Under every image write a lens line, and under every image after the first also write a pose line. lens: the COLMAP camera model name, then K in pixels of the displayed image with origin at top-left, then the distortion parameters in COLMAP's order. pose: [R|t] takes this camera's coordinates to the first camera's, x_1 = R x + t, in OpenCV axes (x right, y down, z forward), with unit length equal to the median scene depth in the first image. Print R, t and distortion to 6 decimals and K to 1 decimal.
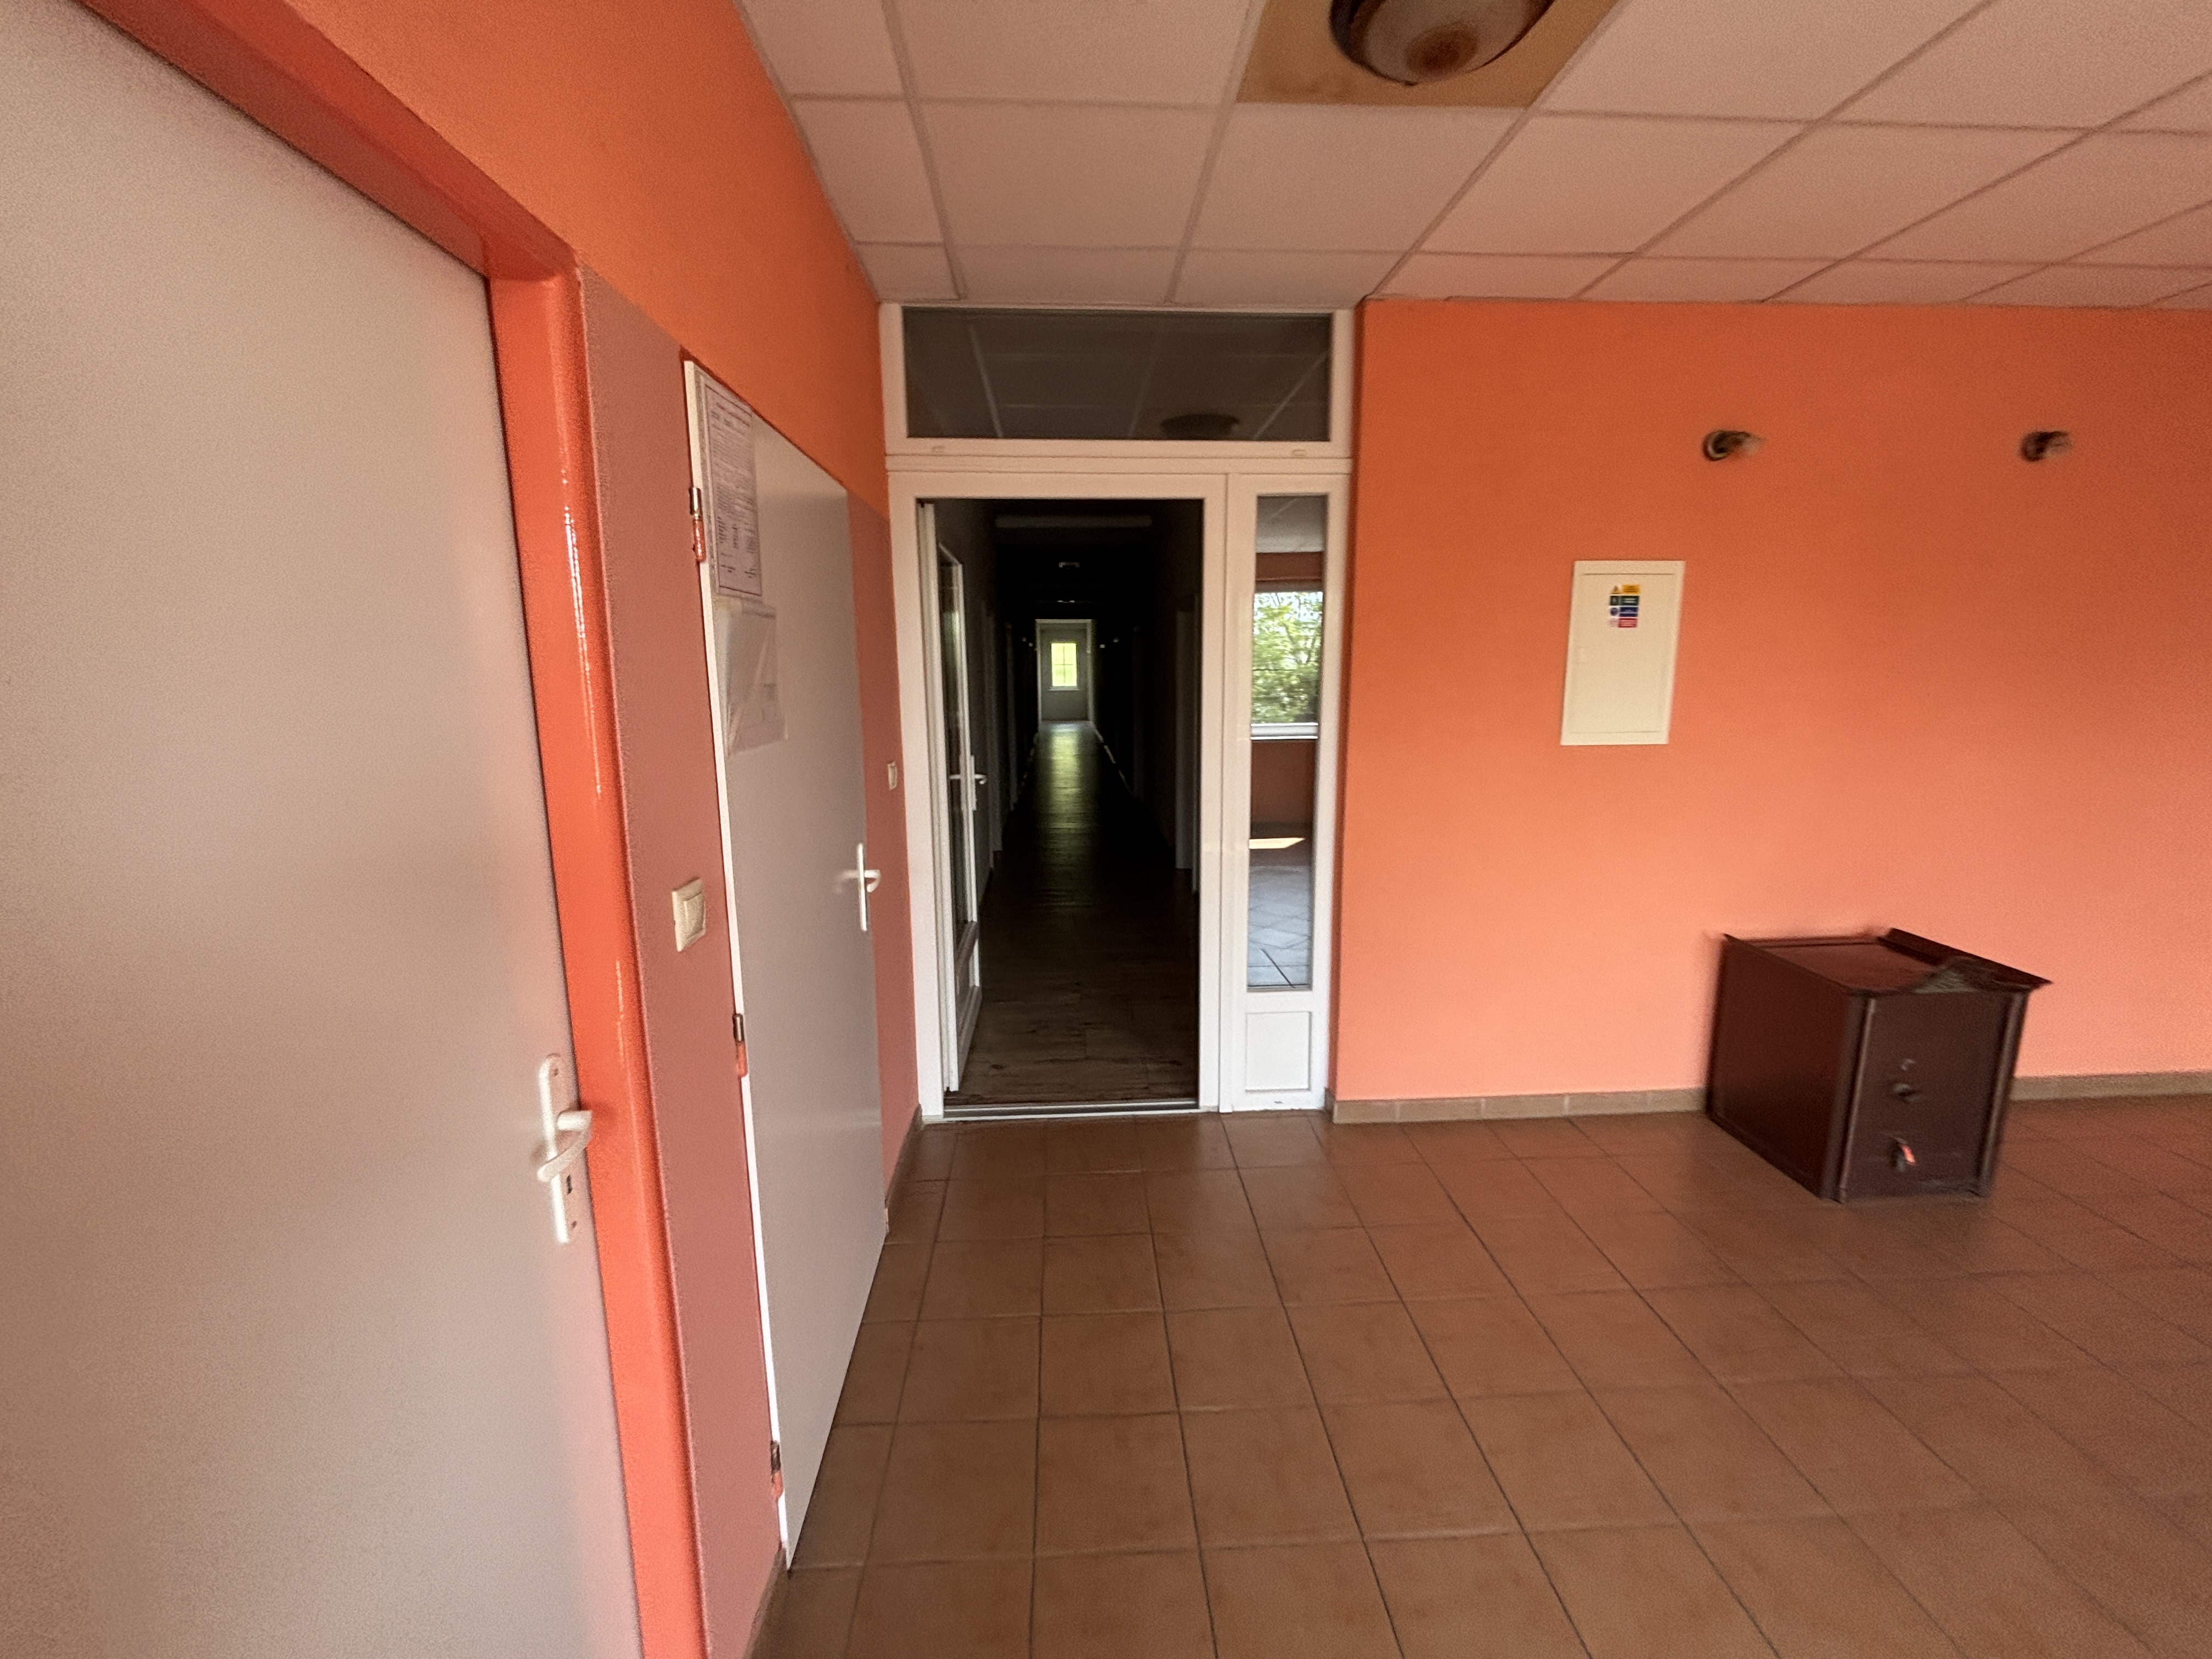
lens RADIAL K [[895.3, 0, 1087.0], [0, 895.3, 801.0], [0, 0, 1]] dist [0.002880, -0.000559]
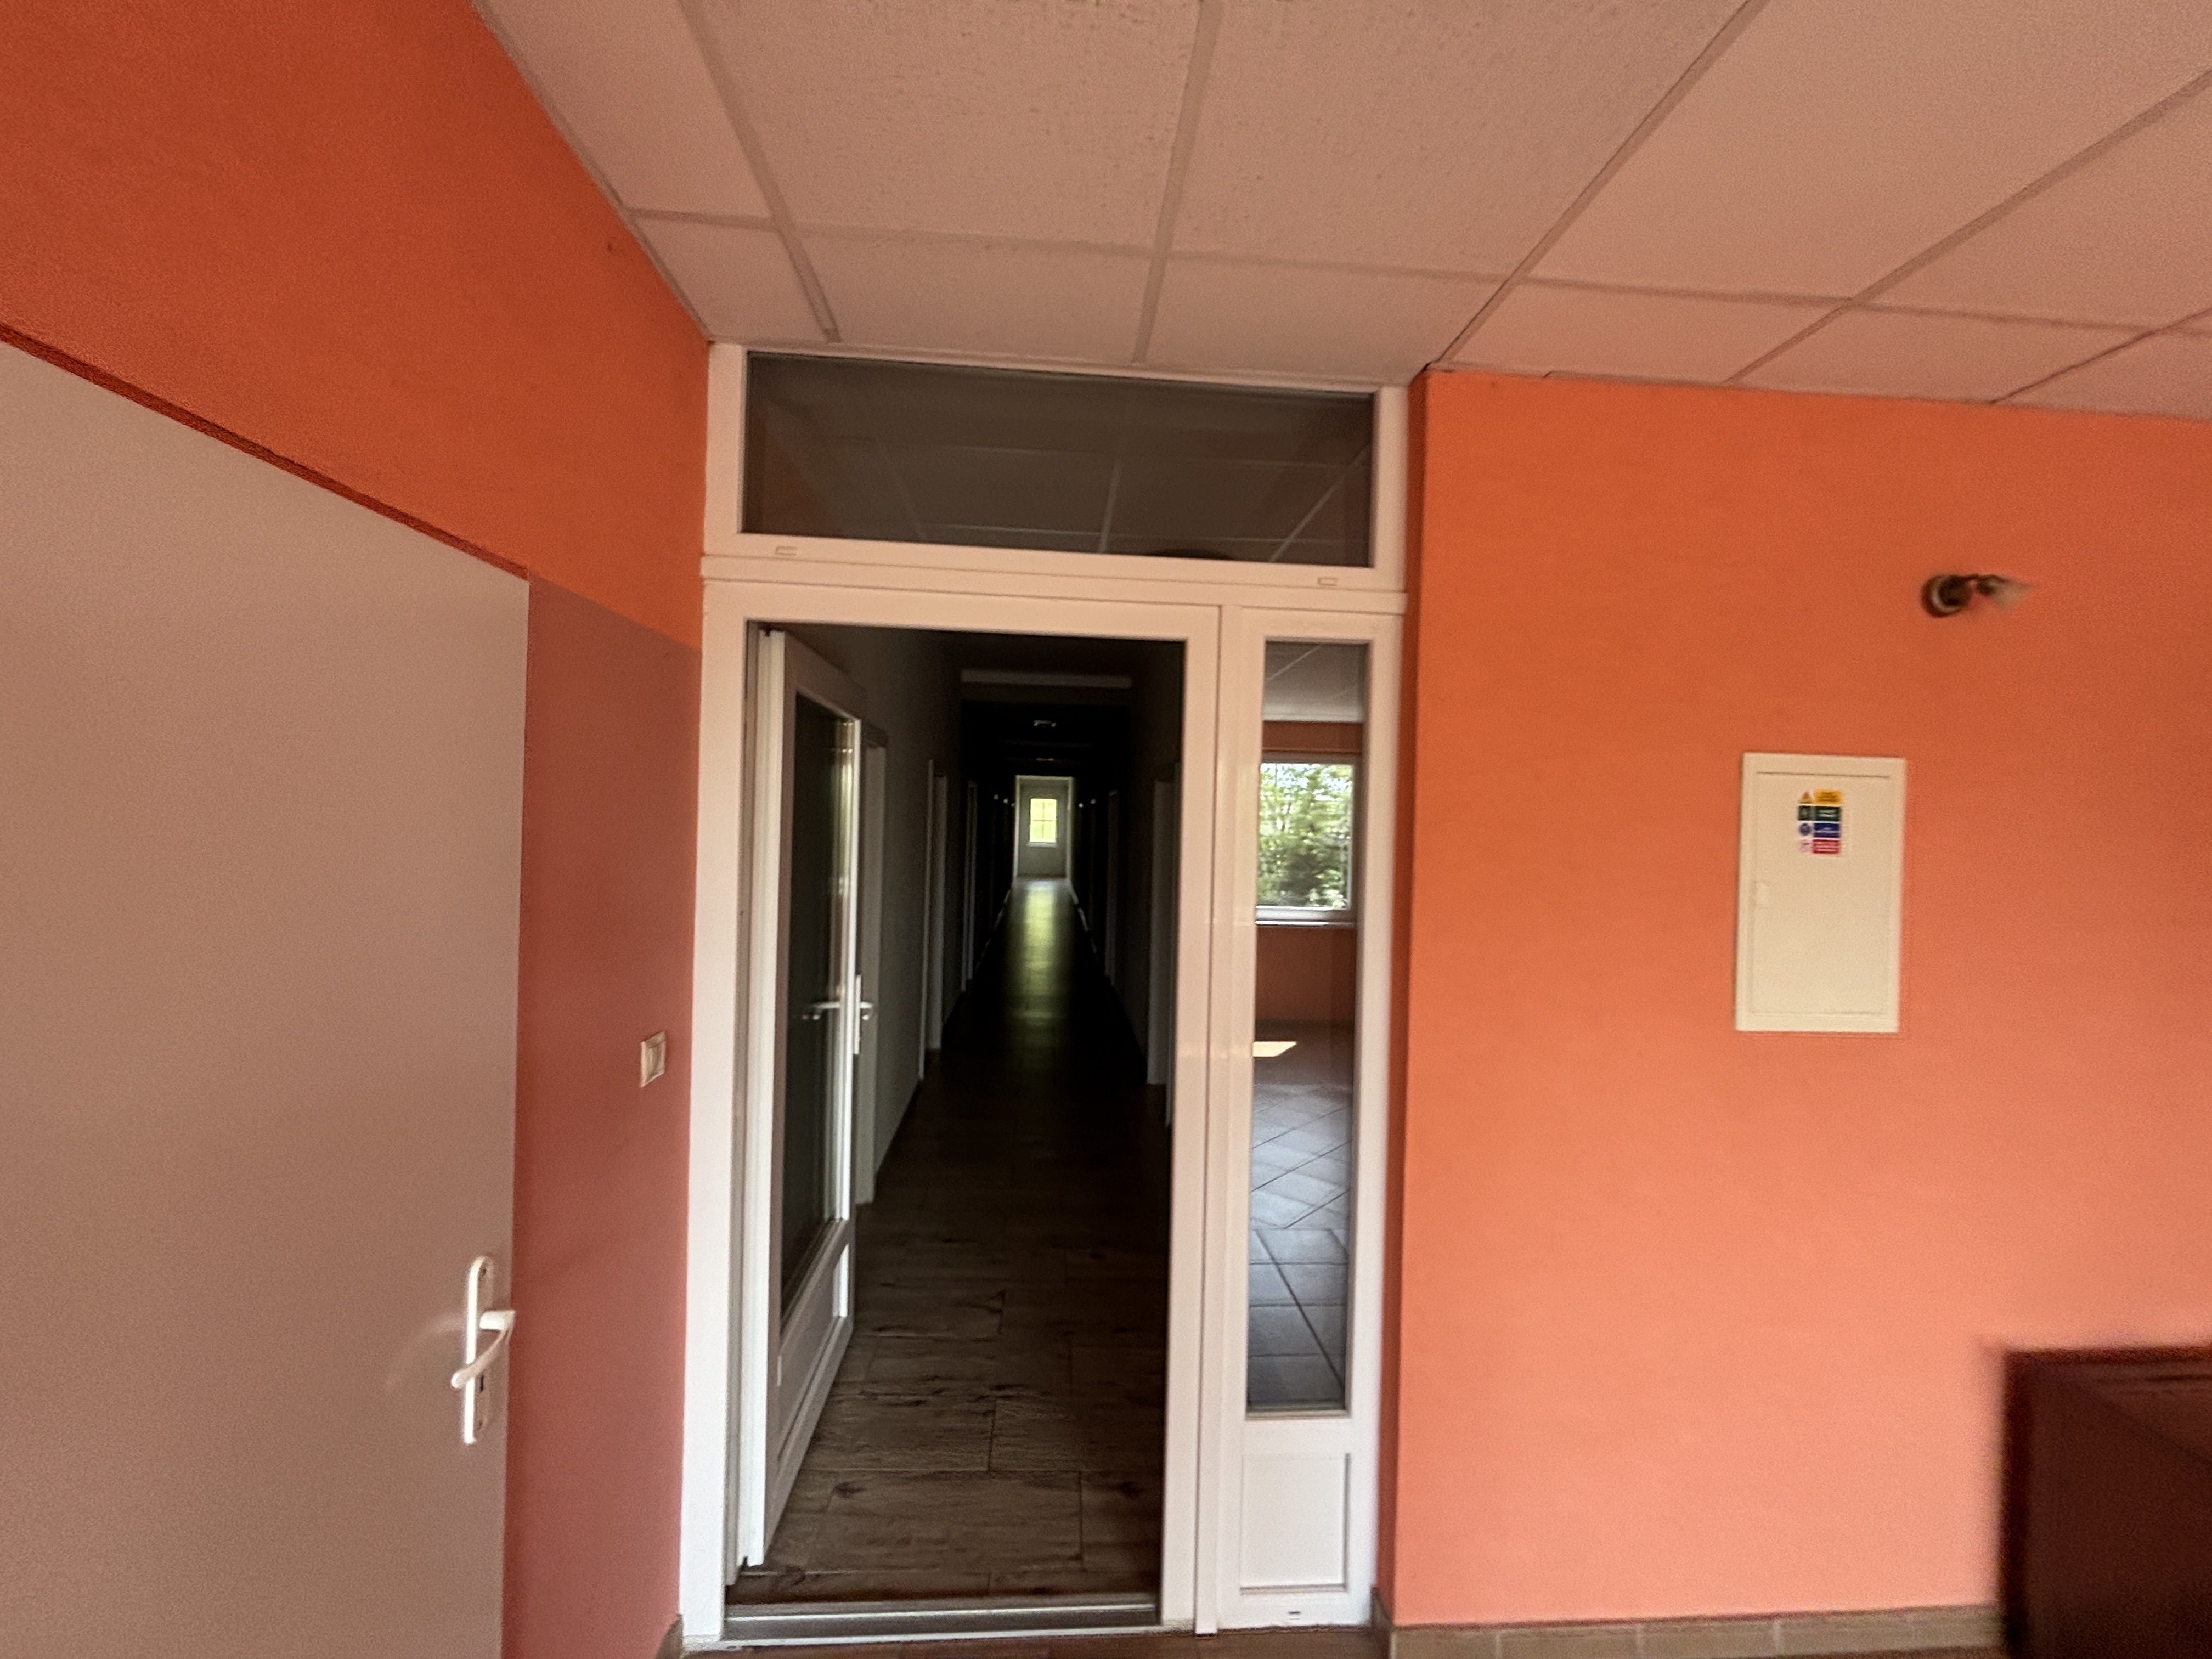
lens RADIAL K [[895.3, 0, 1056.8], [0, 895.3, 787.8], [0, 0, 1]] dist [0.002880, -0.000559]
pose [[0.998969, 0.041684, -0.017973, 0.046948], [-0.044278, 0.982024, -0.183491, -0.095211], [0.010002, 0.184098, 0.982857, 0.337424]]
